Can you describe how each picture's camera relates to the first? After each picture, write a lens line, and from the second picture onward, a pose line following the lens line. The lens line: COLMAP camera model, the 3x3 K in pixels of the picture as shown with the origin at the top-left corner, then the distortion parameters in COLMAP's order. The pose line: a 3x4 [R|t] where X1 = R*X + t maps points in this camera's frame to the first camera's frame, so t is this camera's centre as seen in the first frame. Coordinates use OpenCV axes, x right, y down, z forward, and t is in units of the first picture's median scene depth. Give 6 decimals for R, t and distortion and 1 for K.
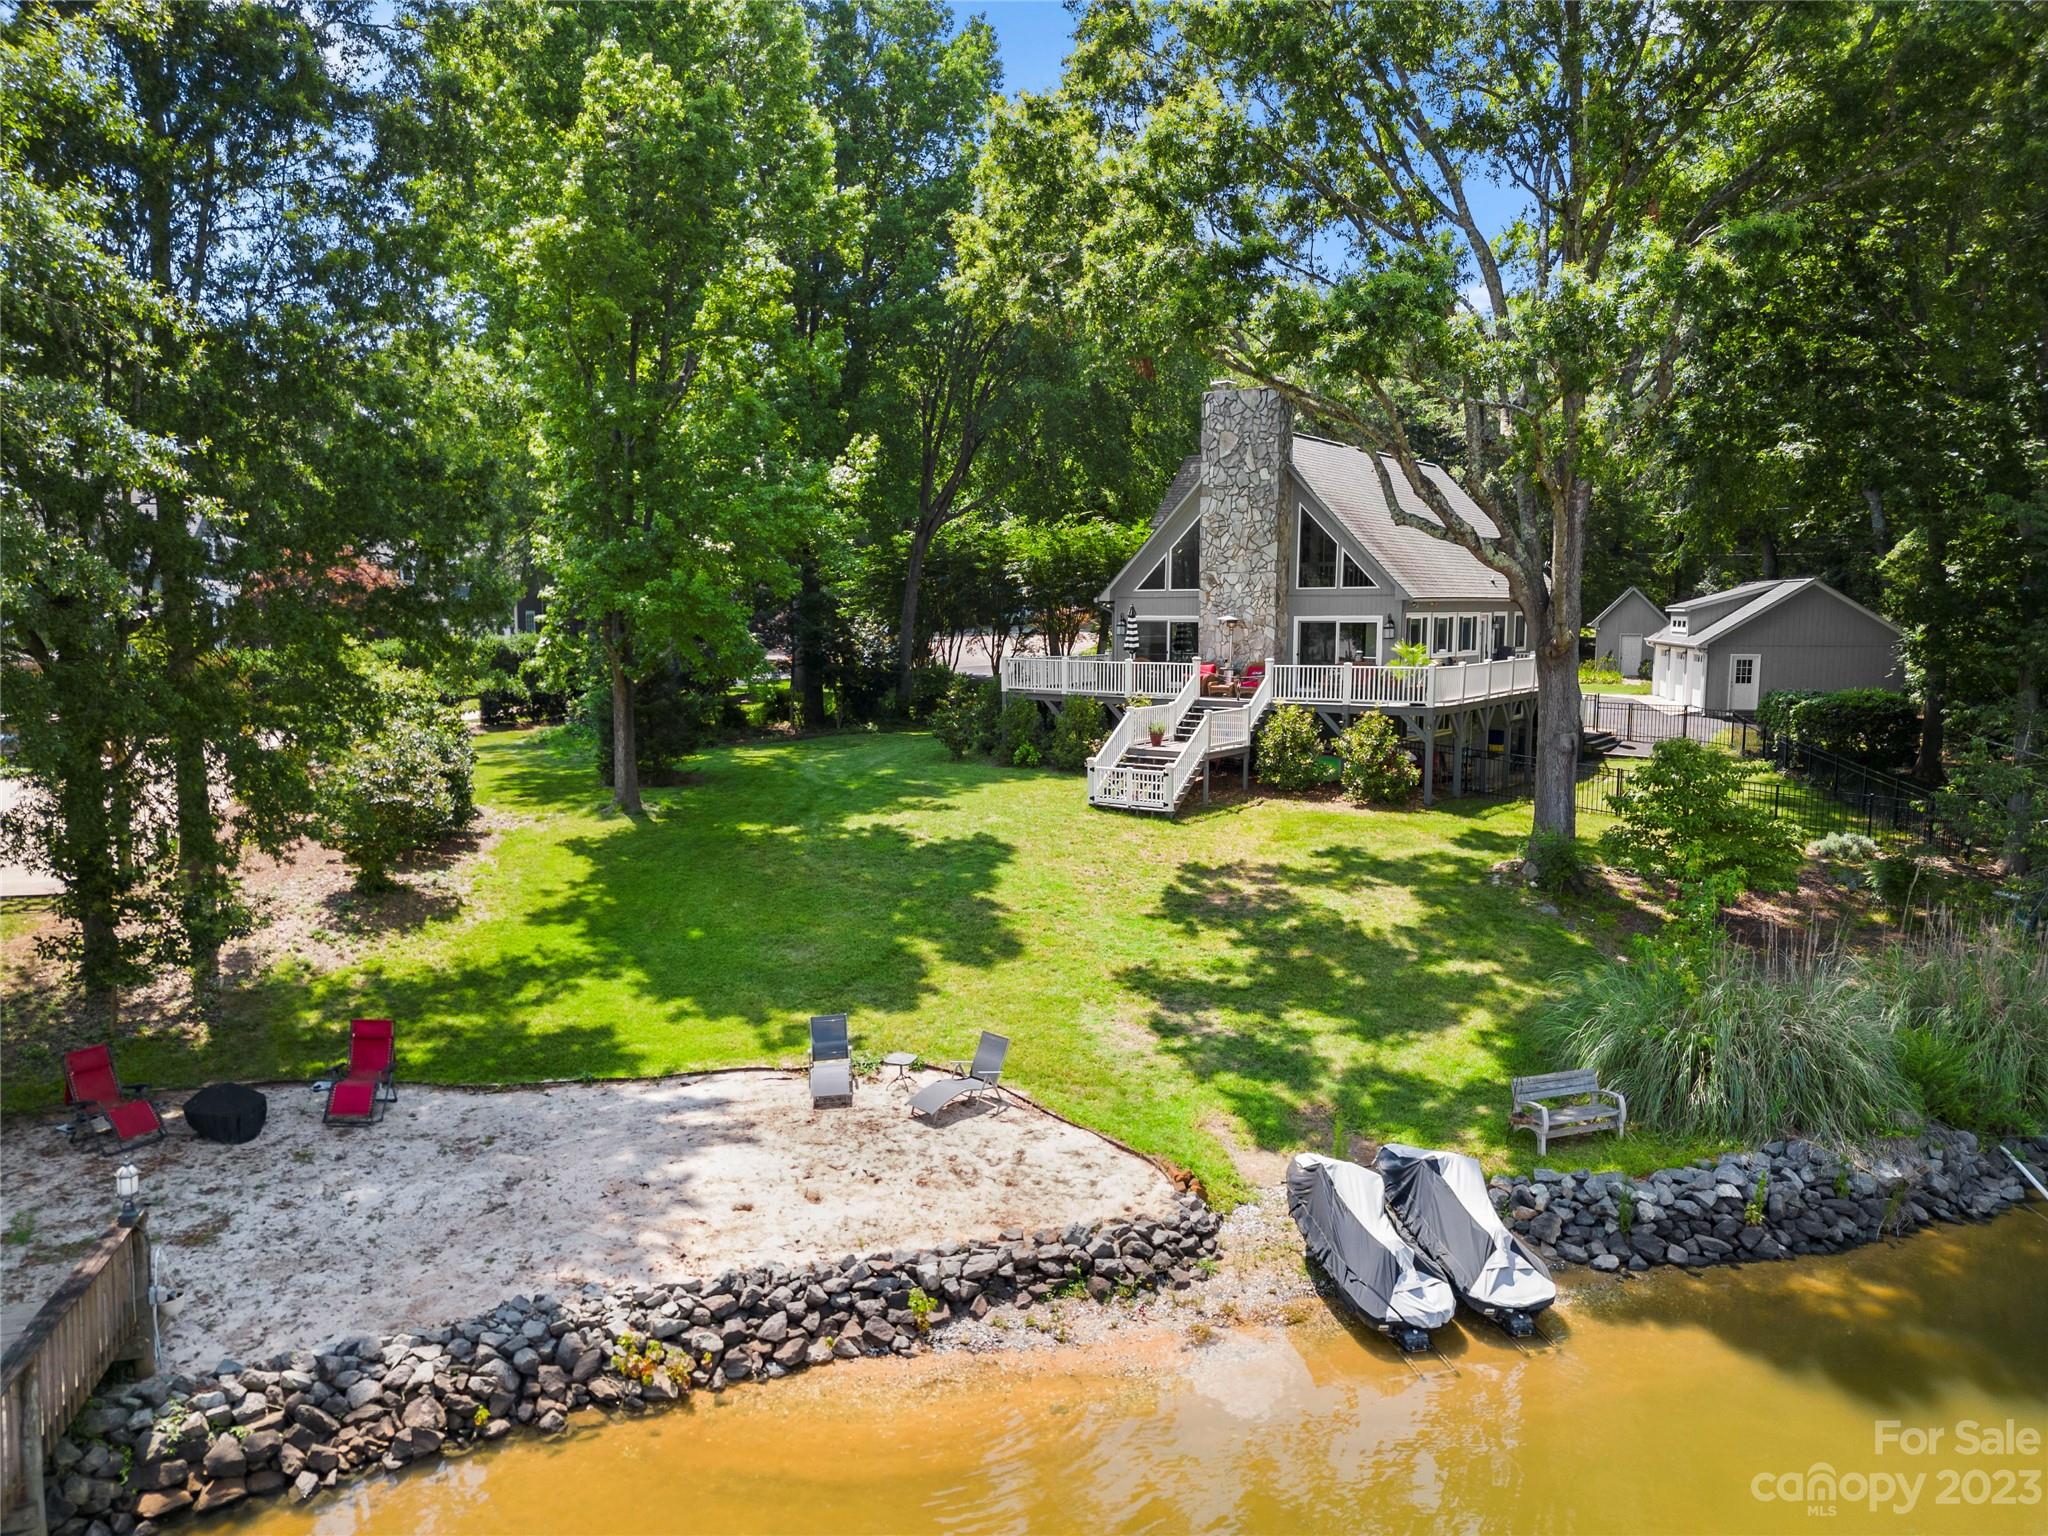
lens RADIAL K [[1437.5, 0, 1029.7], [0, 1437.5, 762.3], [0, 0, 1]] dist [0.009244, -0.011667]
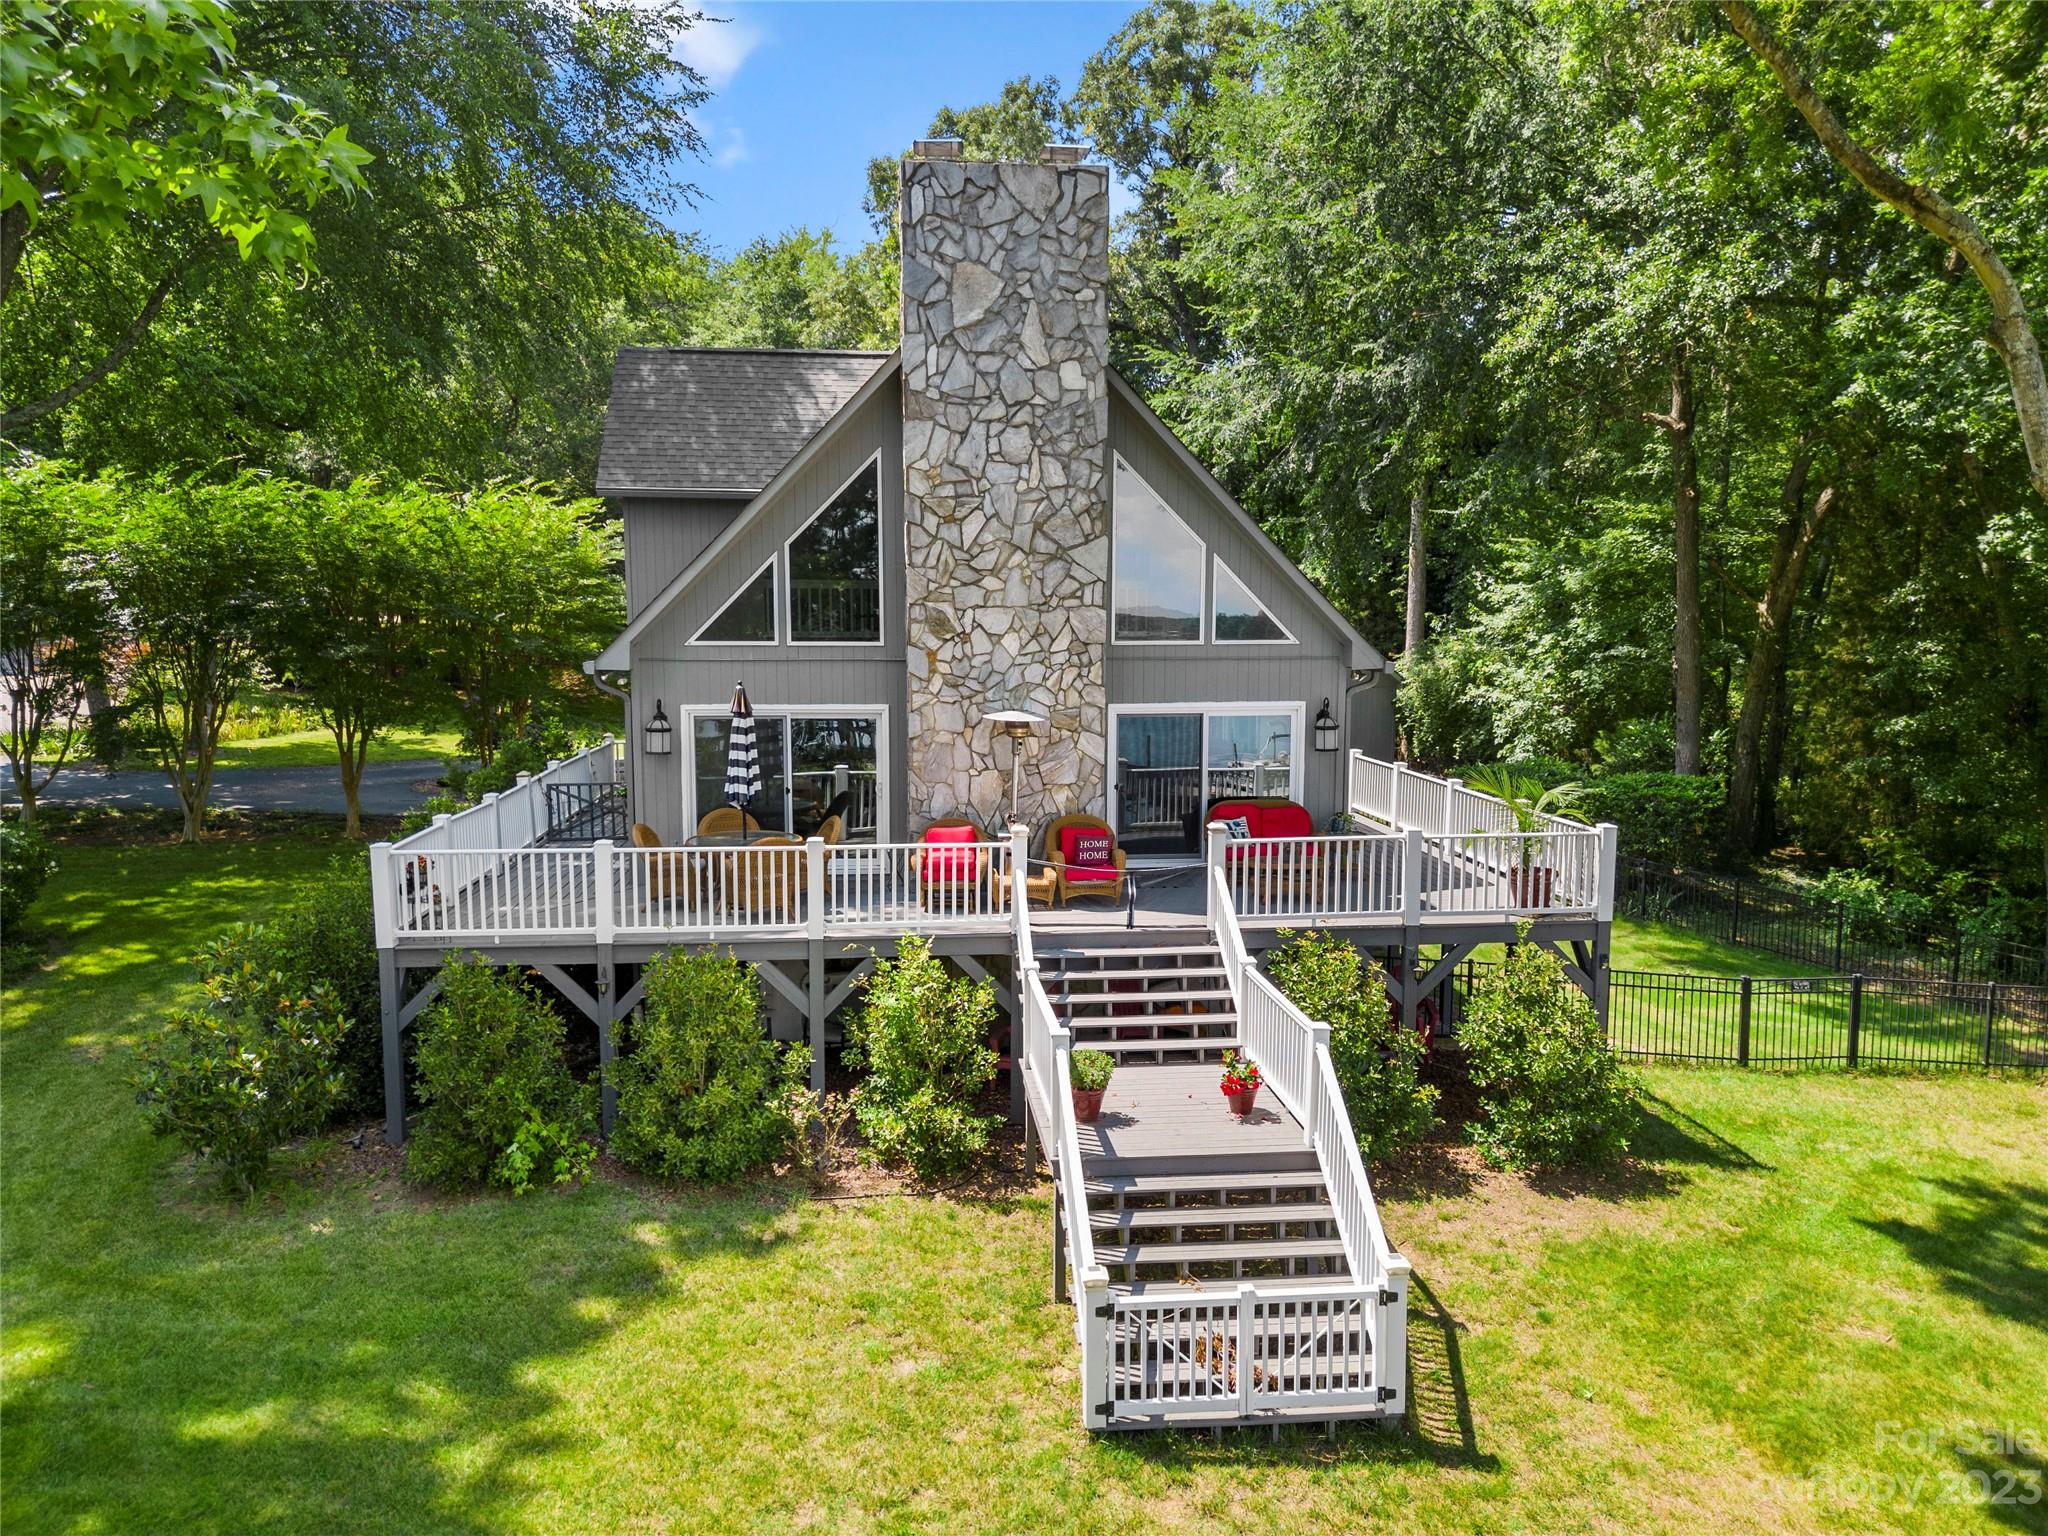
lens RADIAL K [[1437.5, 0, 1020.1], [0, 1437.5, 778.4], [0, 0, 1]] dist [0.009244, -0.011667]
pose [[0.729302, -0.070896, 0.680509, -0.143199], [0.062695, 0.997357, 0.036715, -0.096626], [-0.681314, 0.015888, 0.731819, 0.688057]]
